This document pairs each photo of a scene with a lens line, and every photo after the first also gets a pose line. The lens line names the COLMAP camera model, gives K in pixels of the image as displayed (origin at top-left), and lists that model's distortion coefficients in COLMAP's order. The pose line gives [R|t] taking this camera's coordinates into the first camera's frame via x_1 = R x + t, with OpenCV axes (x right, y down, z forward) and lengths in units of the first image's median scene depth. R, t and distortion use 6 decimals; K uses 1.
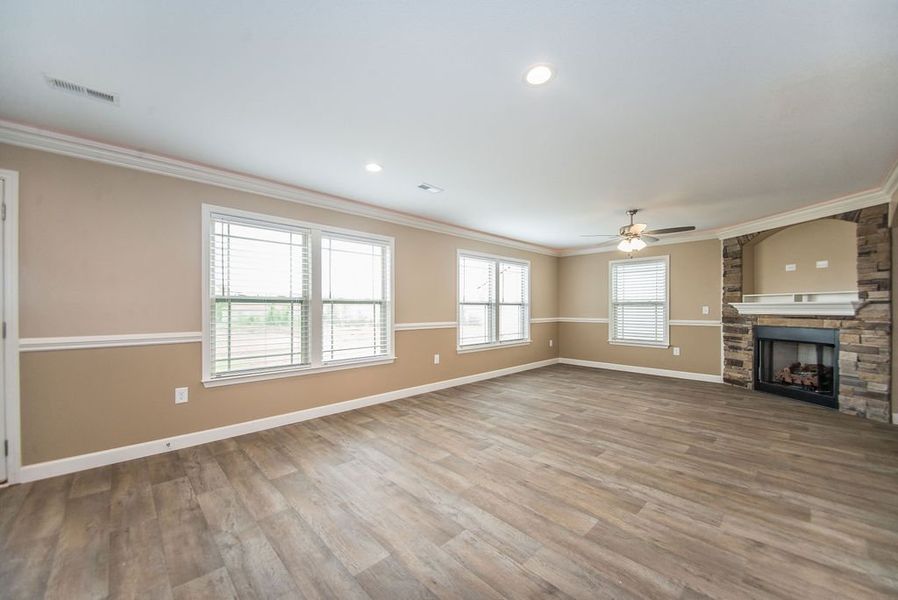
lens RADIAL K [[352.0, 0, 450.8], [0, 352.0, 305.9], [0, 0, 1]] dist [0.001094, -0.000475]
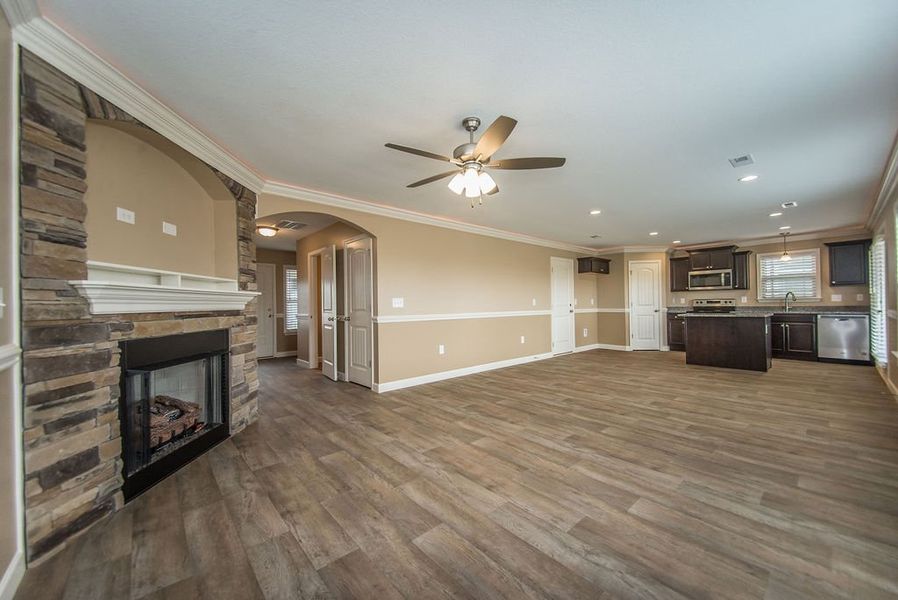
lens RADIAL K [[334.2, 0, 449.0], [0, 334.2, 300.0], [0, 0, 1]] dist [0.001814, -0.000079]
pose [[-0.998852, 0.013652, 0.045908, 0.497470], [0.012617, 0.999662, -0.022743, 0.022809], [-0.046203, -0.022138, -0.998687, 1.433527]]
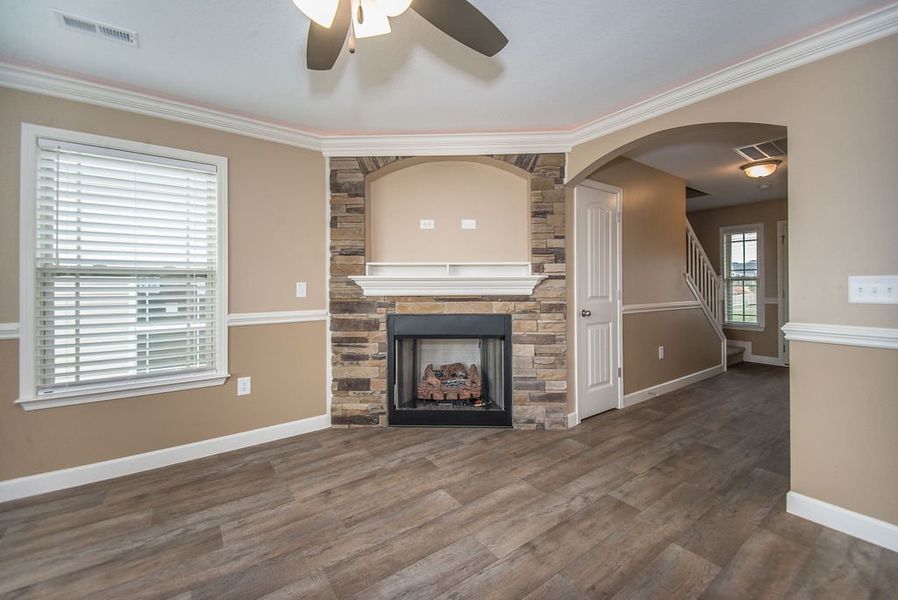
lens RADIAL K [[363.0, 0, 449.2], [0, 363.0, 282.6], [0, 0, 1]] dist [0.001309, -0.000140]
pose [[0.129636, 0.005085, 0.991549, 0.291664], [-0.004210, 0.999981, -0.004578, 0.004334], [-0.991553, -0.003581, 0.129655, 0.865727]]
